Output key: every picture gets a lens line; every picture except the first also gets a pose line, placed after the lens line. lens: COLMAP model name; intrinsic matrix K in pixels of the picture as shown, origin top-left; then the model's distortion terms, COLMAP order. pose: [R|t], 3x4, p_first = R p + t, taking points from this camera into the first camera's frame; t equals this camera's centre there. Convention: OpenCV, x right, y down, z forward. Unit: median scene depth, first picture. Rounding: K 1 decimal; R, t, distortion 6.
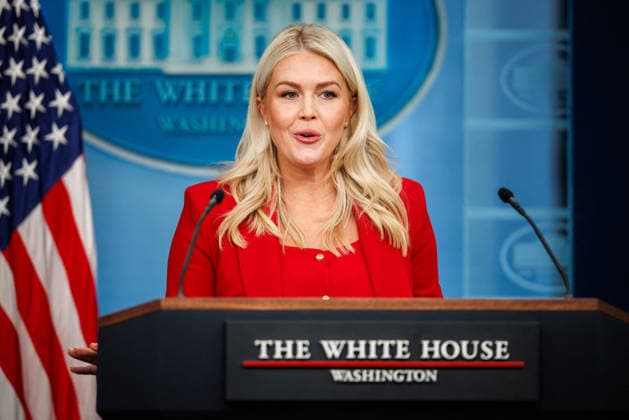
lens RADIAL K [[4404.4, 0, 314.5], [0, 4404.4, 210.0], [0, 0, 1]] dist [0.936527, 66.460047]
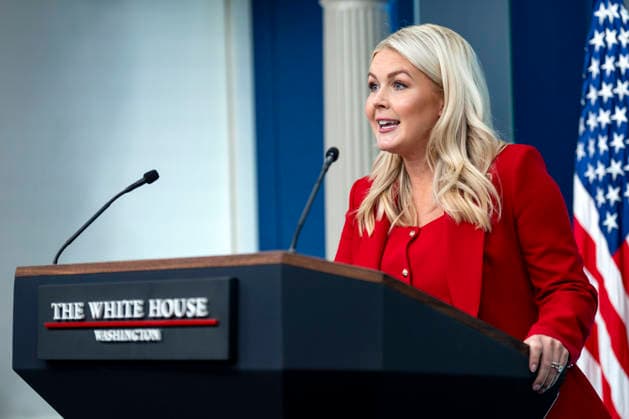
lens RADIAL K [[1812.9, 0, 341.8], [0, 1812.9, 178.6], [0, 0, 1]] dist [1.932974, -28.916581]
pose [[0.605389, -0.071468, -0.792715, 0.396841], [0.013495, 0.996739, -0.079556, 0.036492], [0.795816, 0.037465, 0.604379, 0.773978]]
